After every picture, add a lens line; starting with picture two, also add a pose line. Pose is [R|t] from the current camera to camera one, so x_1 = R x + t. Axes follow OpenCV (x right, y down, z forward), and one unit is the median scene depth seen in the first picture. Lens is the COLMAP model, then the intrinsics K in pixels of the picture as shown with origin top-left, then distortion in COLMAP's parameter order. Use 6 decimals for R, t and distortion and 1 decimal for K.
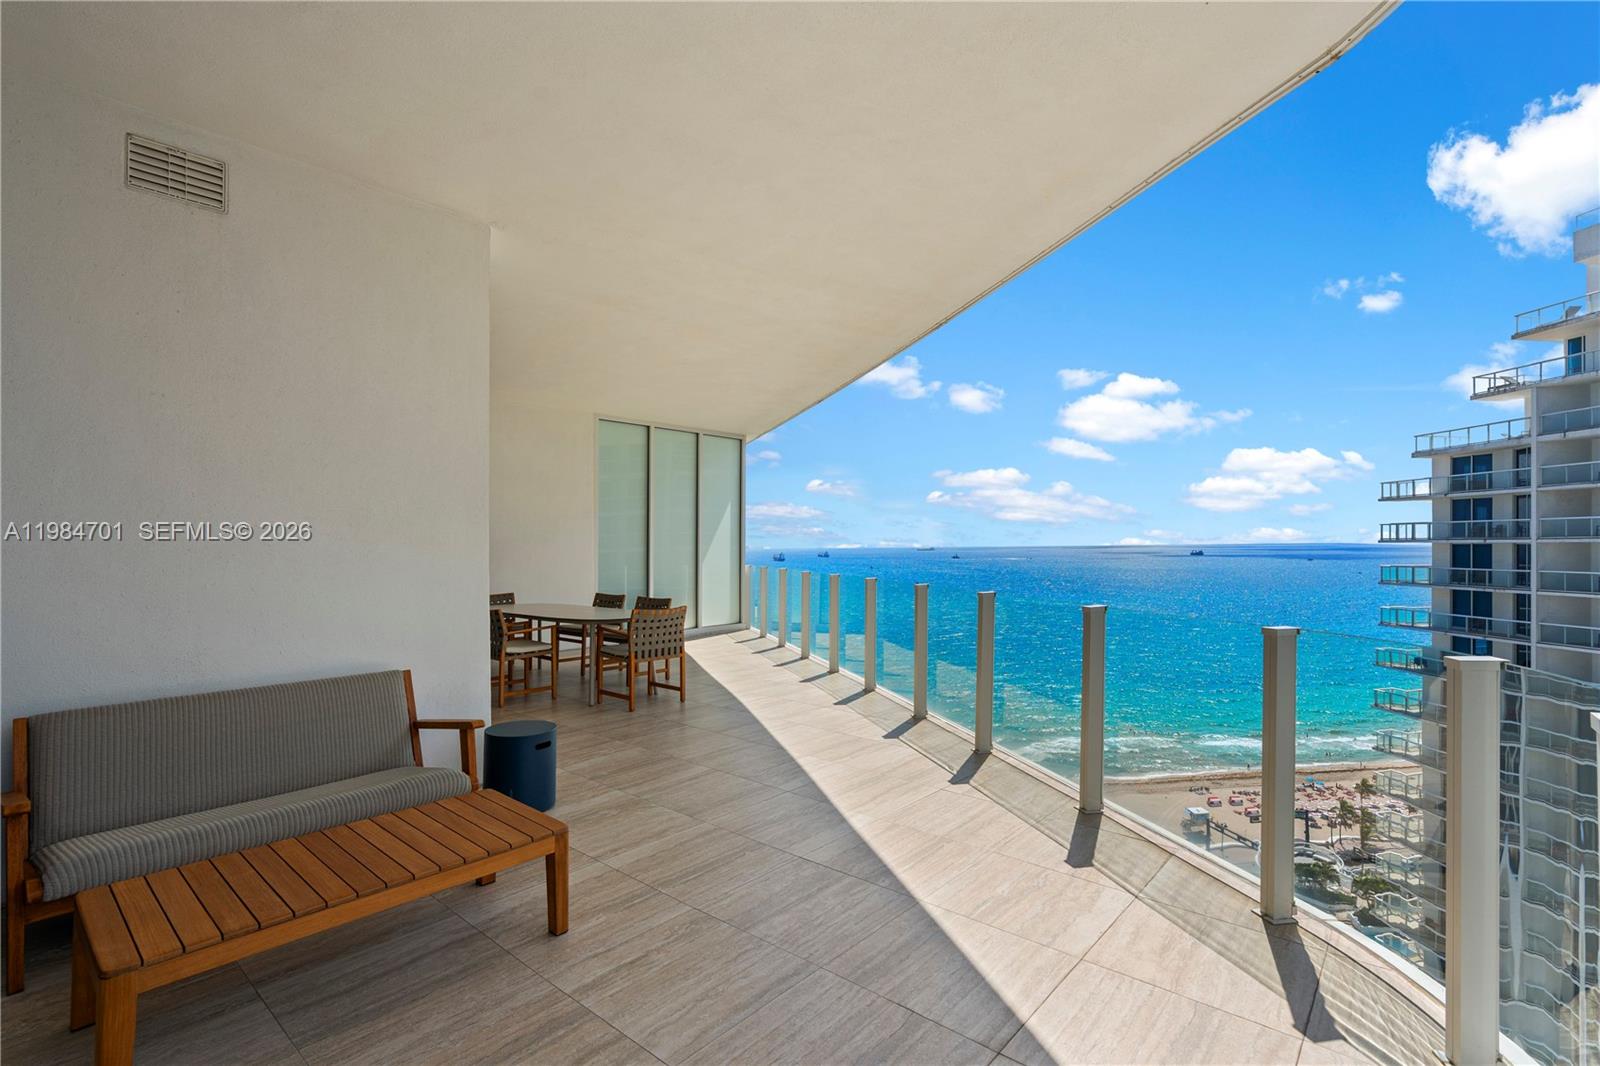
lens RADIAL K [[728.7, 0, 825.2], [0, 728.7, 556.8], [0, 0, 1]] dist [-0.001507, -0.000211]
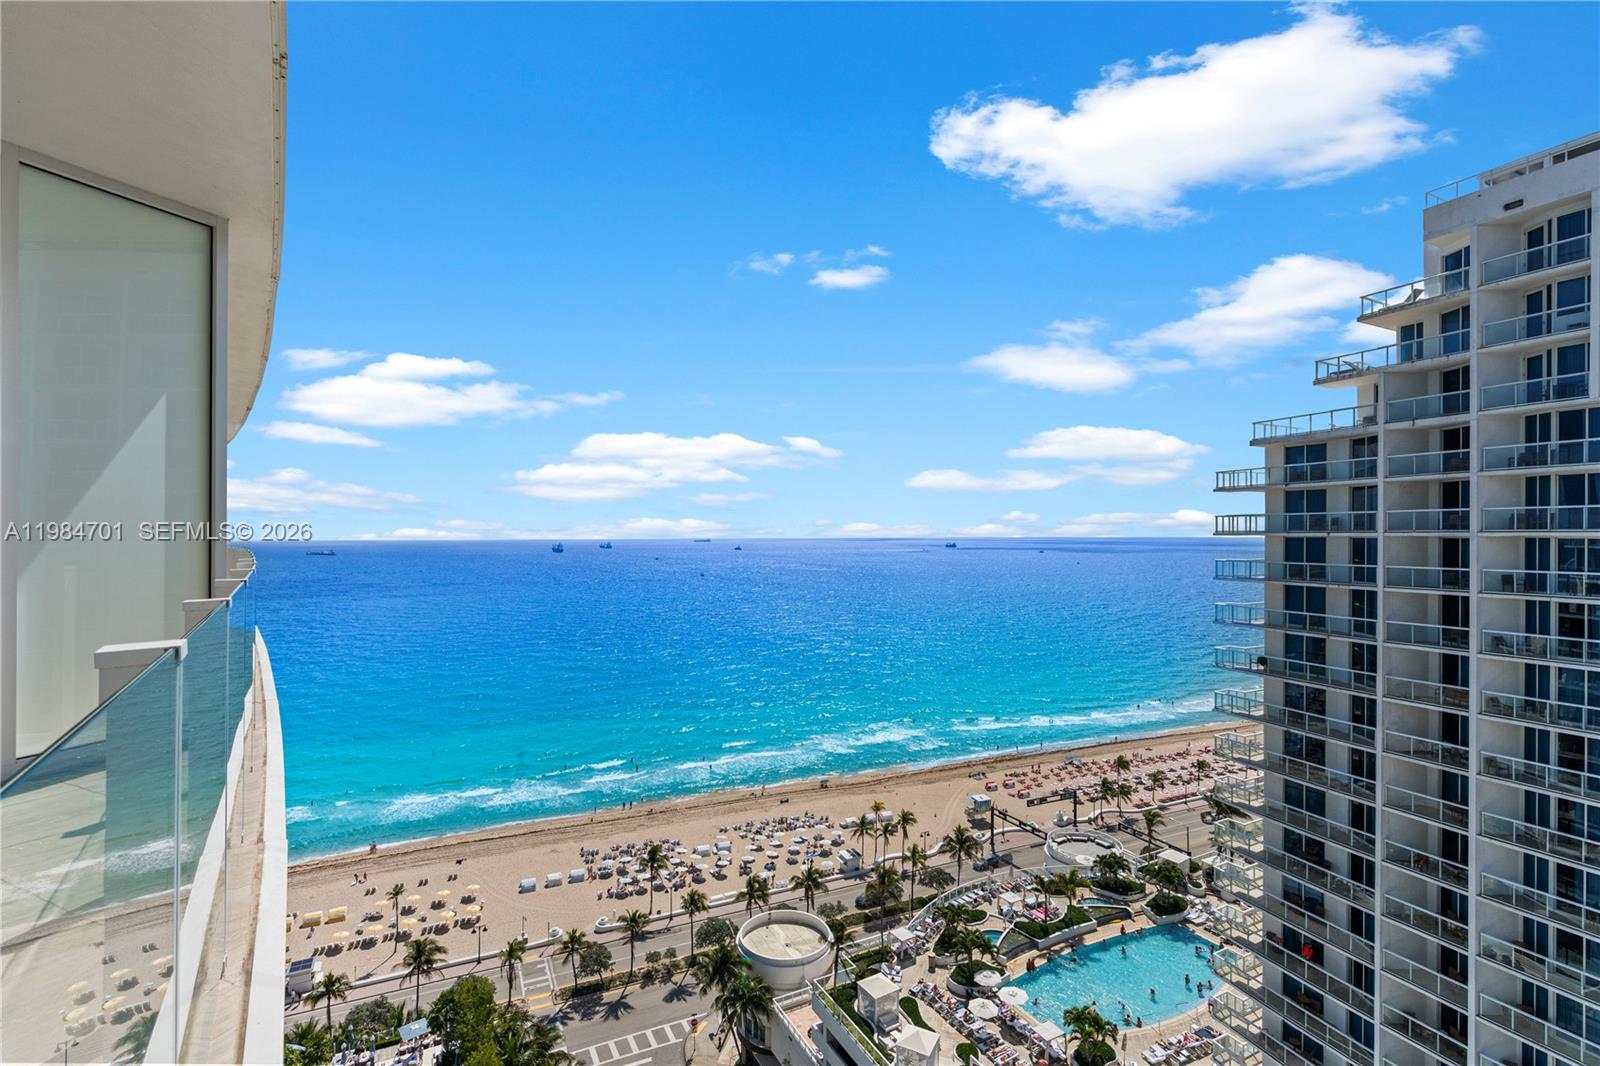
lens RADIAL K [[726.7, 0, 807.2], [0, 726.7, 542.6], [0, 0, 1]] dist [-0.002881, 0.000728]
pose [[0.998917, 0.004958, -0.046257, 0.676922], [-0.005272, 0.999964, -0.006666, -0.002823], [0.046222, 0.006902, 0.998907, 0.061384]]
